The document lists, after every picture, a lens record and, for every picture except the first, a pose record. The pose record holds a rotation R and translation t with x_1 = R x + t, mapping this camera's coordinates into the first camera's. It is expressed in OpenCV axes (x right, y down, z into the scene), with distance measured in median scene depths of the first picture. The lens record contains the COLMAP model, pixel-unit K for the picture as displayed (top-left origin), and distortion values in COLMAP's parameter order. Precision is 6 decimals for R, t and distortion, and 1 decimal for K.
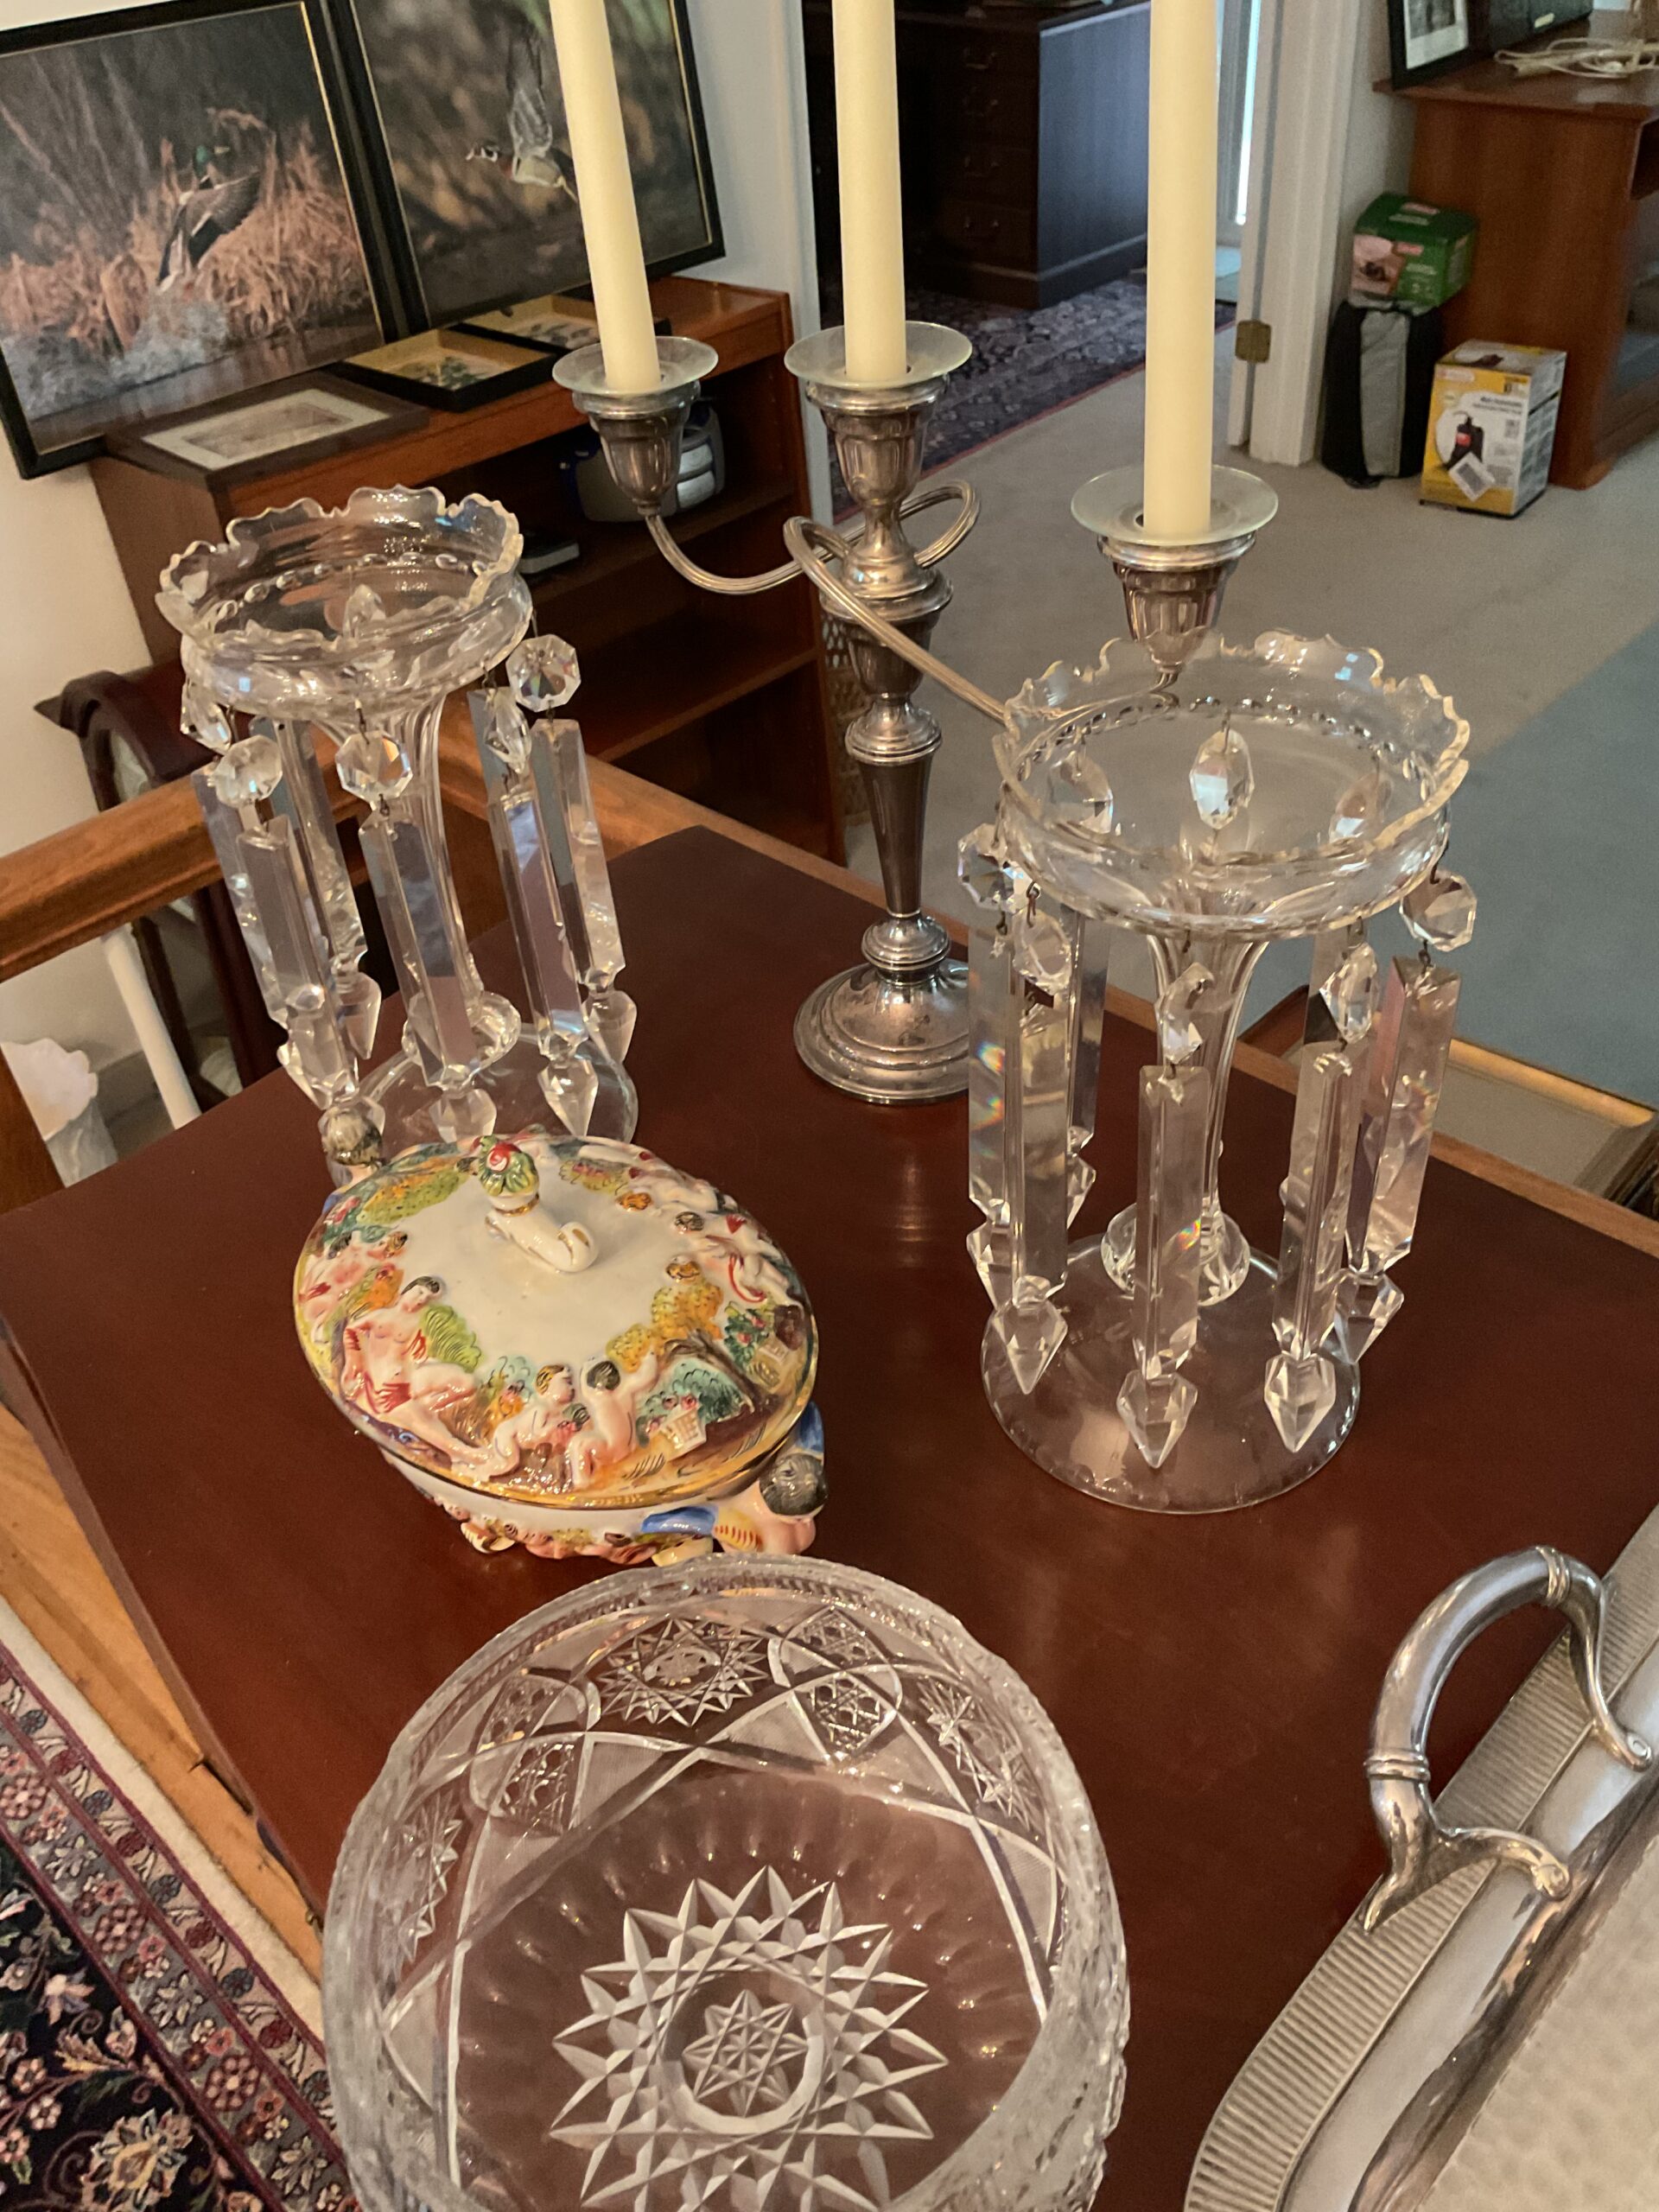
lens RADIAL K [[1840.4, 0, 822.2], [0, 1840.4, 1045.4], [0, 0, 1]] dist [0.056443, -0.090782]
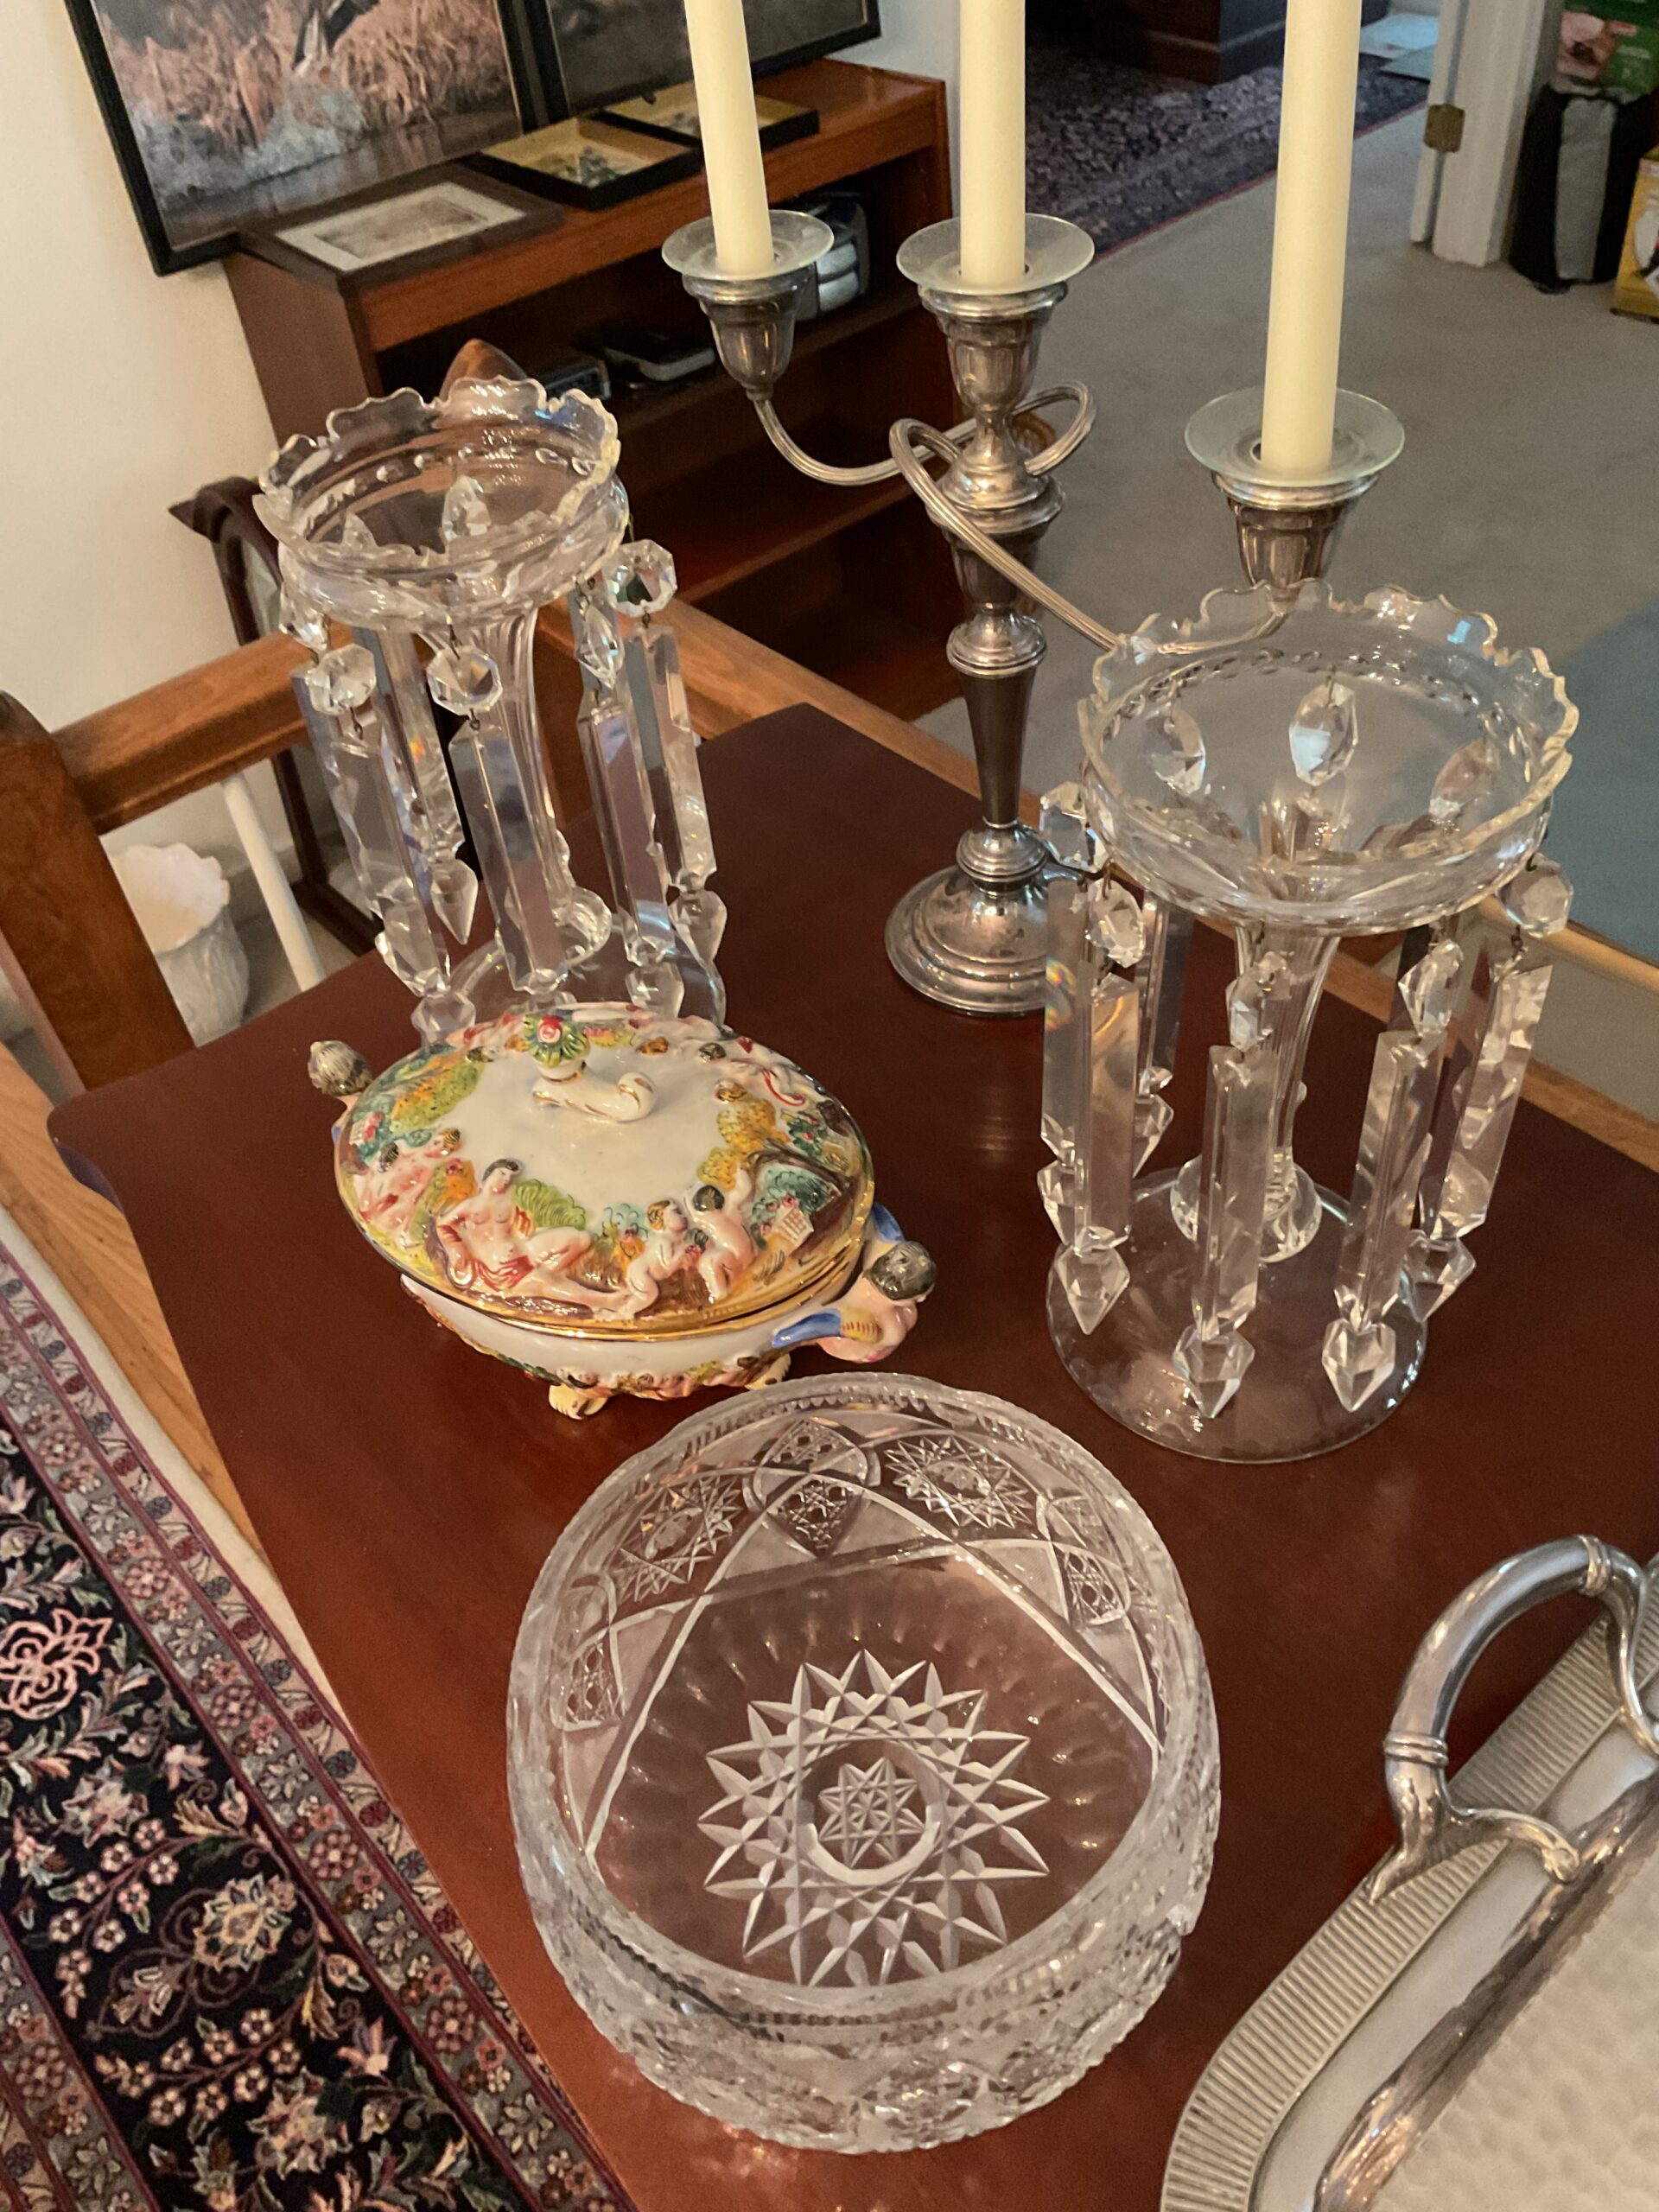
lens RADIAL K [[1840.4, 0, 823.6], [0, 1840.4, 1042.3], [0, 0, 1]] dist [0.056443, -0.090782]
pose [[0.996663, 0.048230, -0.065860, 0.007857], [-0.040789, 0.993096, 0.109984, -0.022870], [0.070710, -0.106931, 0.991749, 0.001149]]
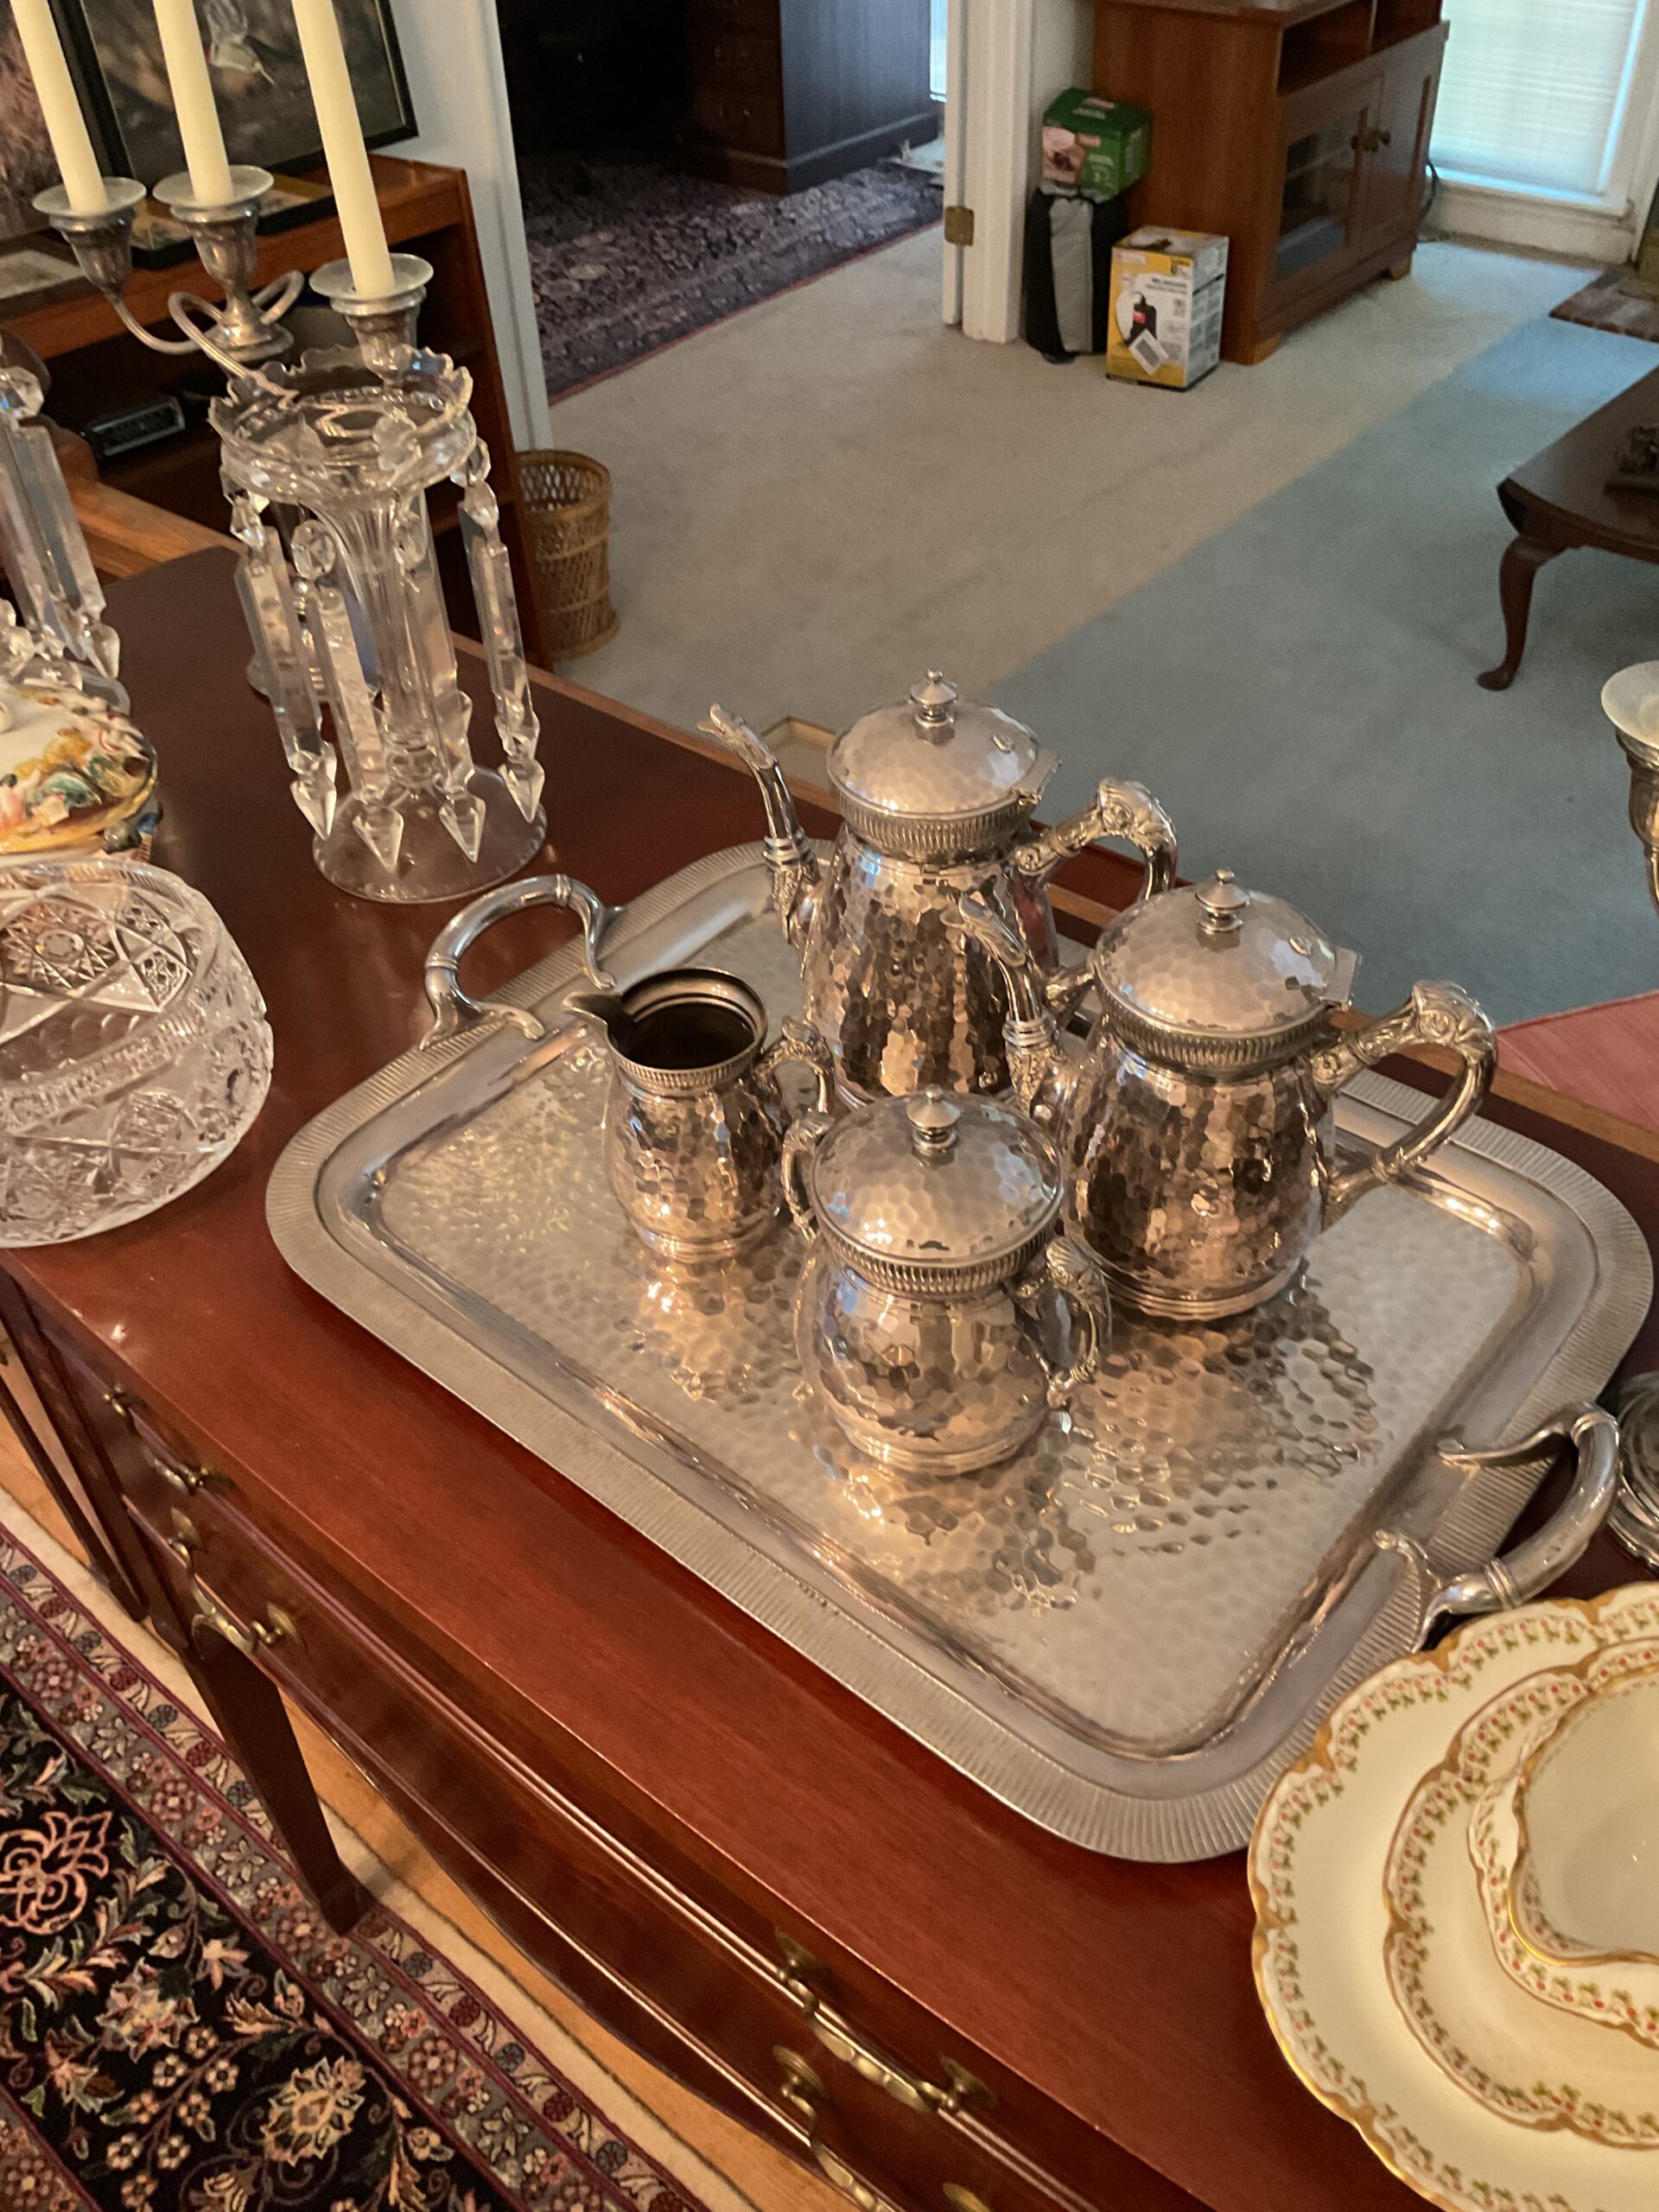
lens RADIAL K [[1840.4, 0, 832.3], [0, 1840.4, 1049.9], [0, 0, 1]] dist [0.056443, -0.090782]
pose [[0.997303, -0.020529, 0.070469, 0.136377], [0.016928, 0.998539, 0.051316, 0.092498], [-0.071419, -0.049984, 0.996193, -0.207234]]
